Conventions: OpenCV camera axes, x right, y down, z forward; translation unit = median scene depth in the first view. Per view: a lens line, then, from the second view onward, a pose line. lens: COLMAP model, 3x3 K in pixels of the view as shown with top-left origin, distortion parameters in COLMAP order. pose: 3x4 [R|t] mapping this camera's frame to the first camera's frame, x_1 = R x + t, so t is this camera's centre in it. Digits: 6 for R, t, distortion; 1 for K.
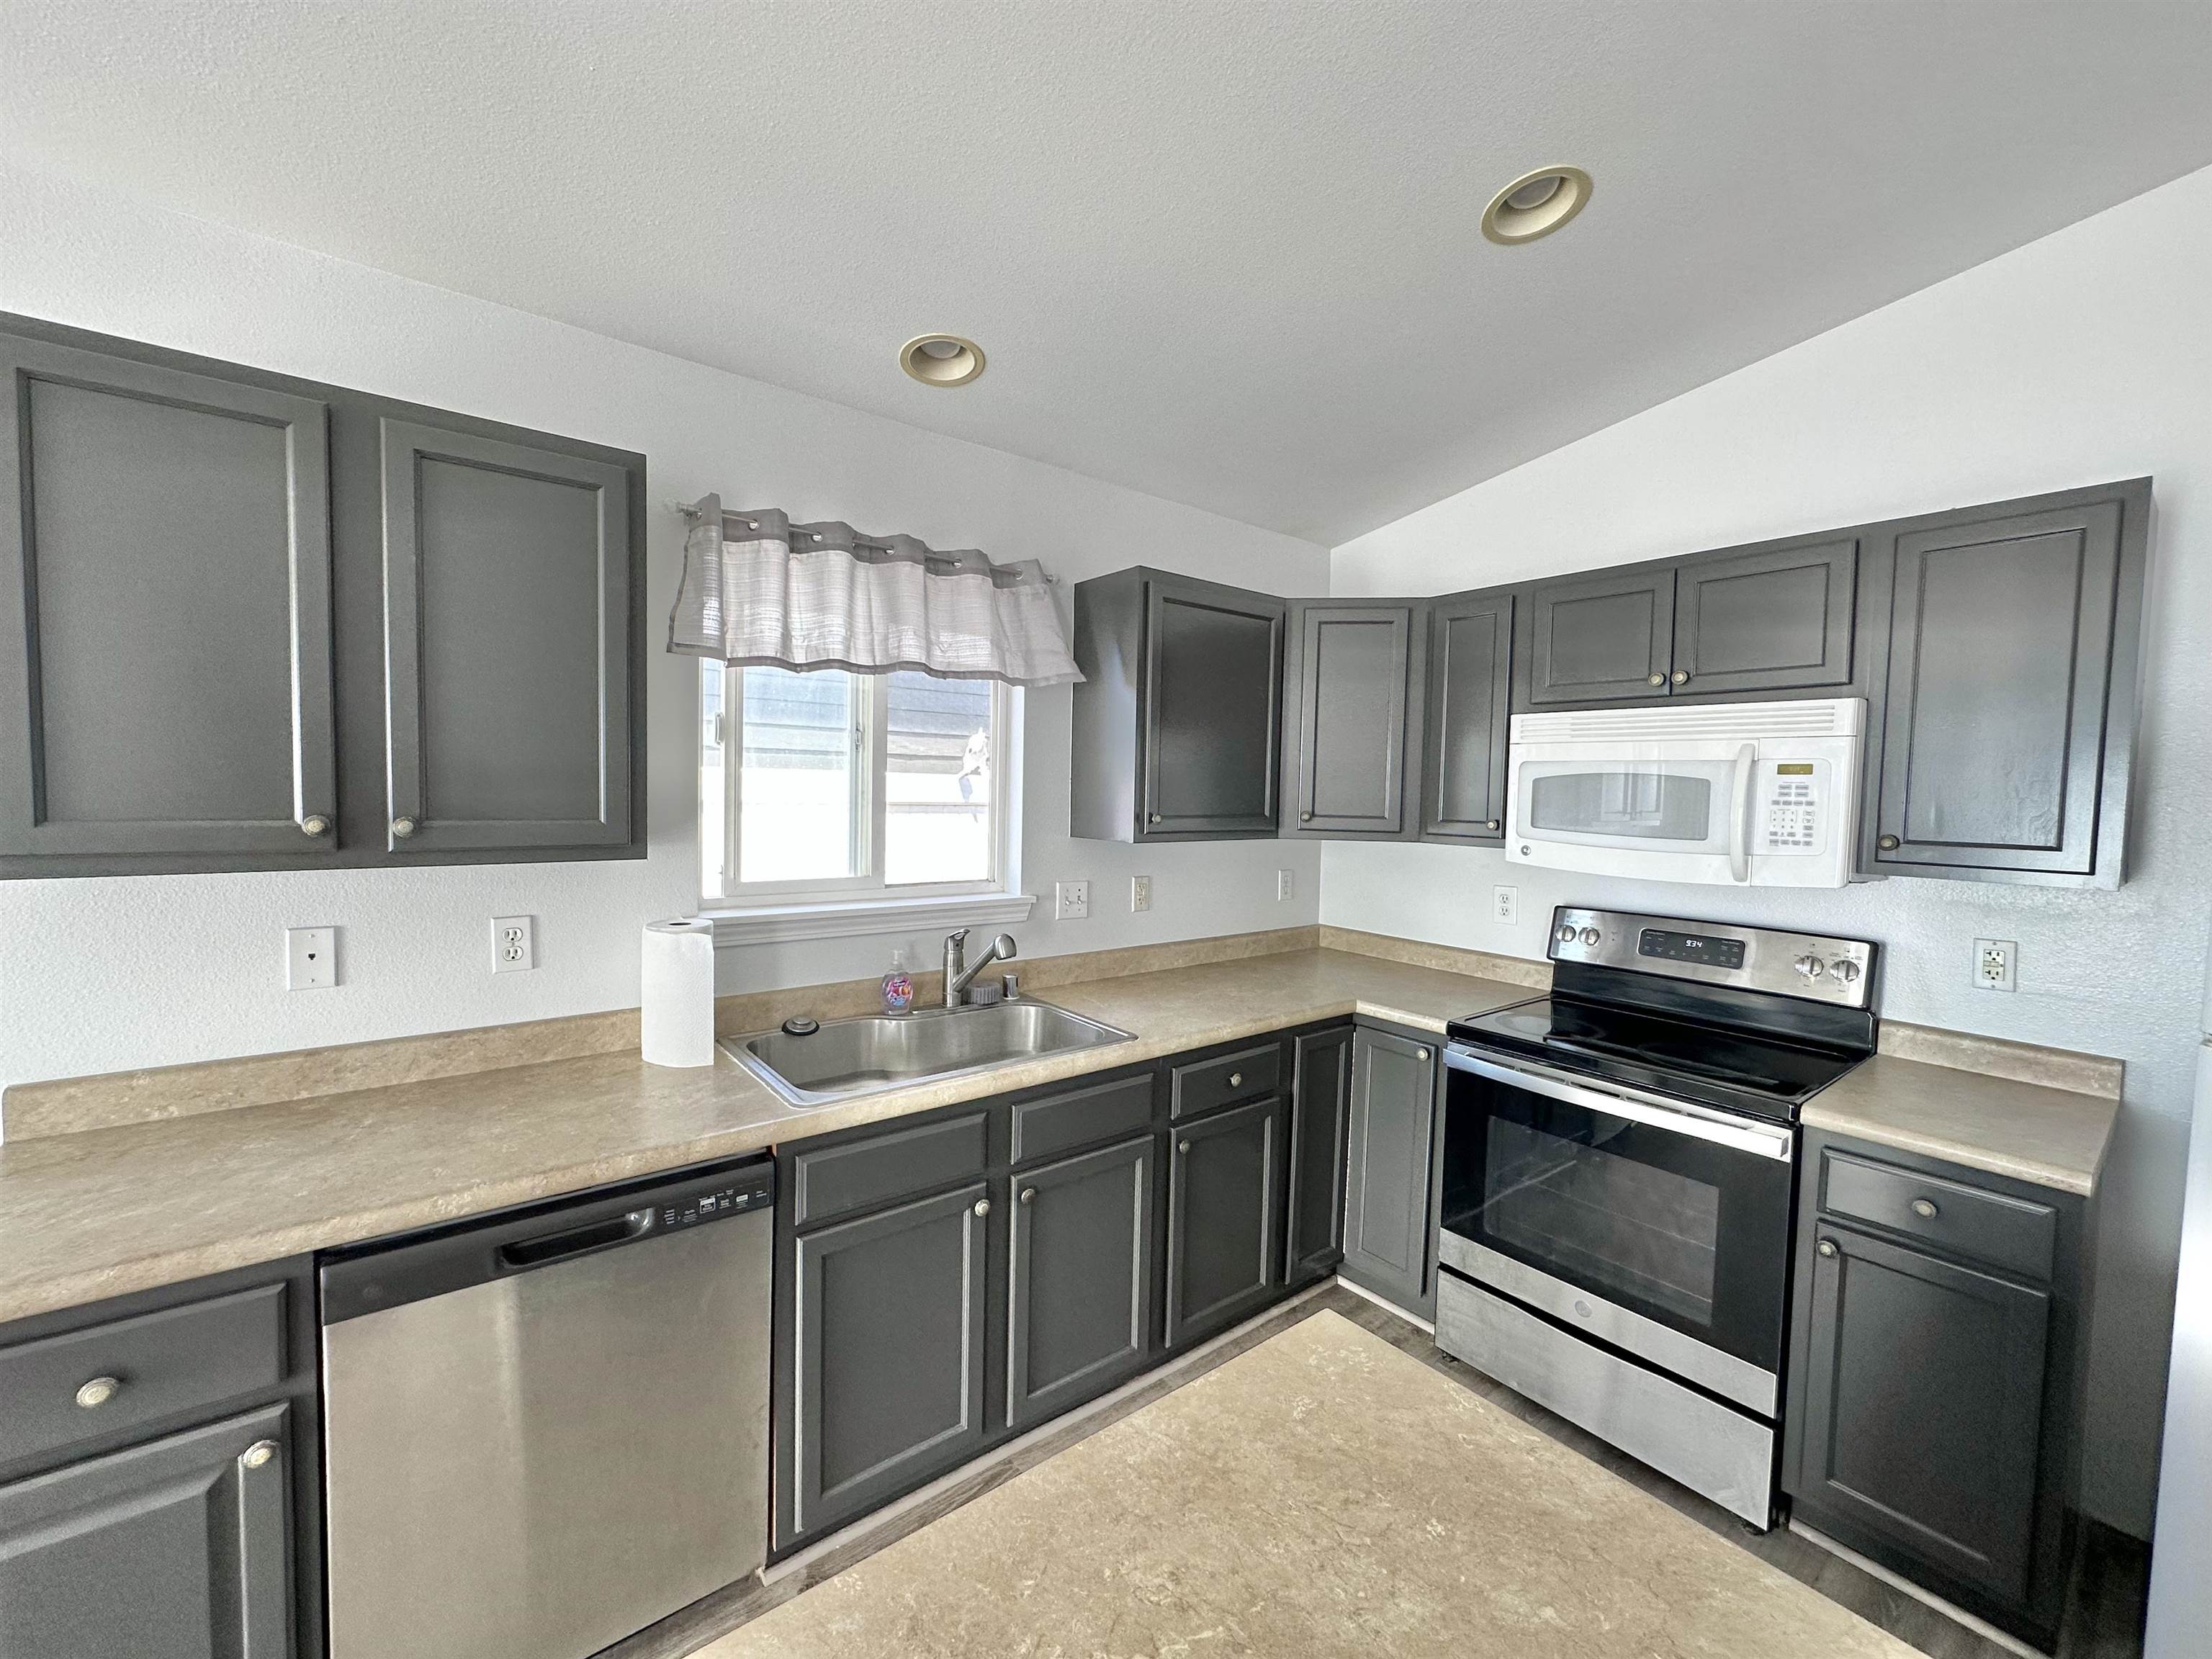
lens RADIAL K [[891.2, 0, 1107.0], [0, 891.2, 831.8], [0, 0, 1]] dist [-0.001108, 0.000198]
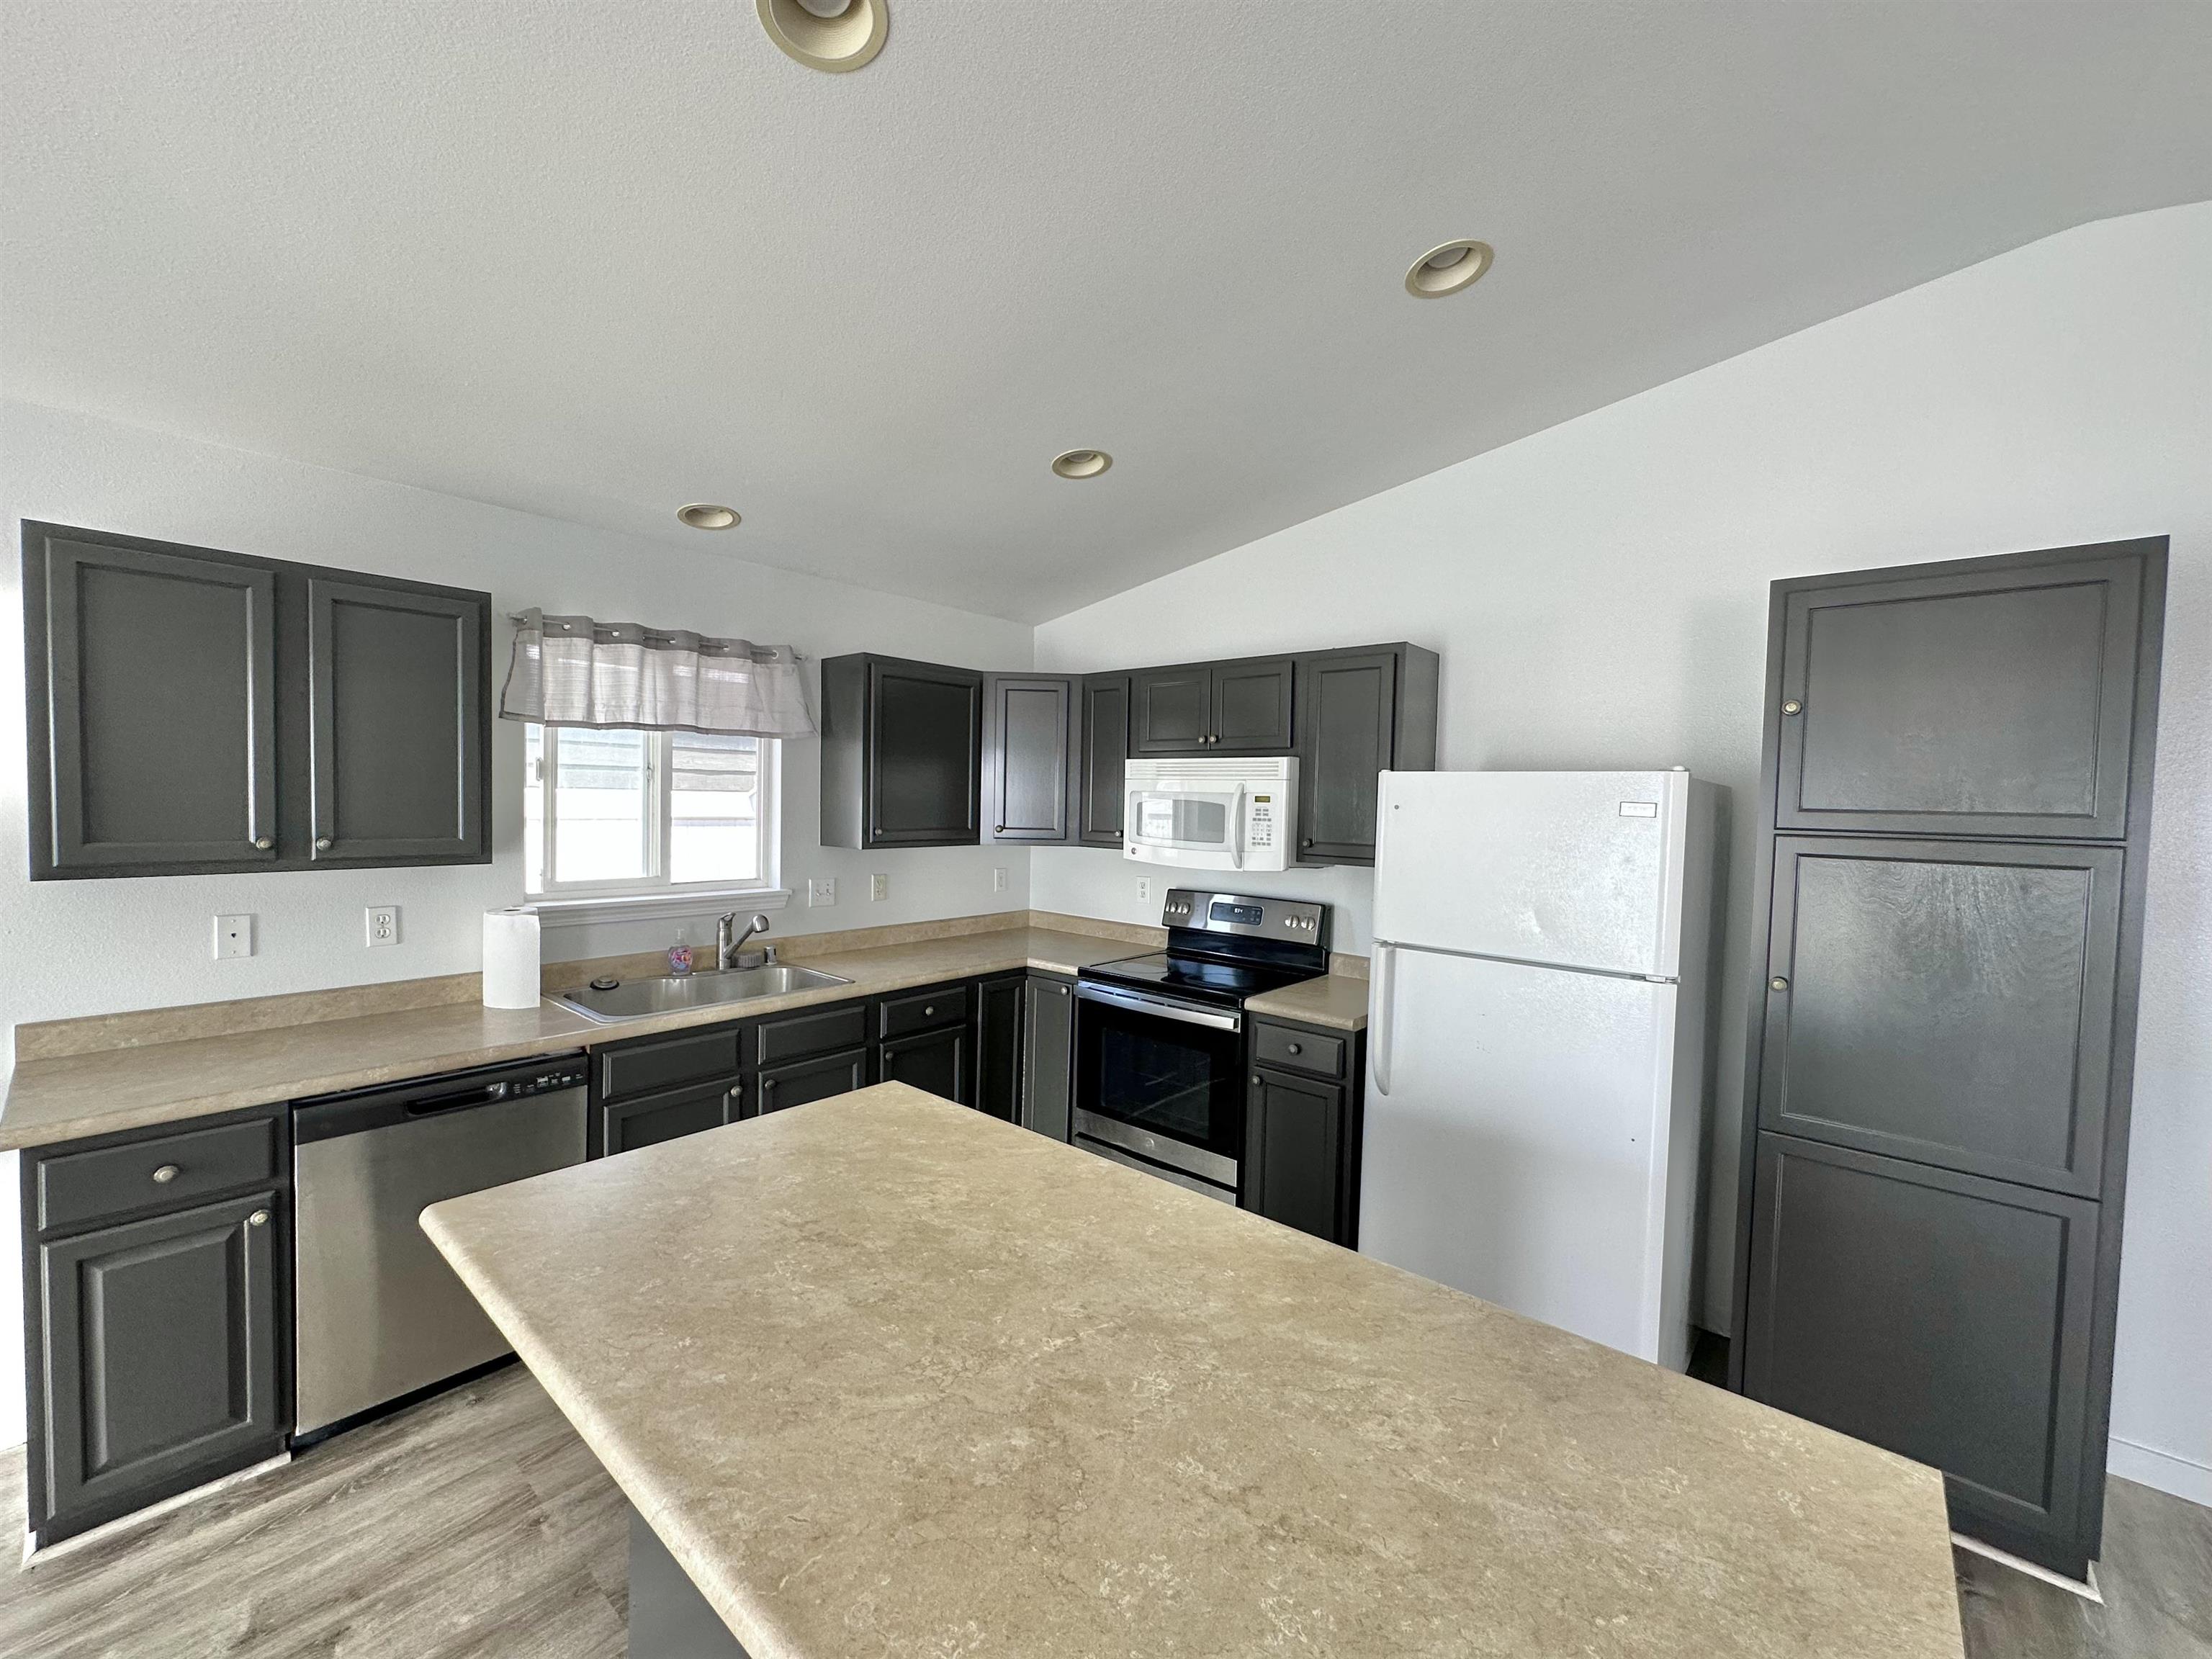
lens RADIAL K [[891.2, 0, 1104.2], [0, 891.2, 831.8], [0, 0, 1]] dist [-0.001108, 0.000198]
pose [[0.982644, -0.008630, 0.185299, 0.181904], [0.009990, 0.999930, -0.006411, -0.002470], [-0.185231, 0.008151, 0.982661, -0.558462]]
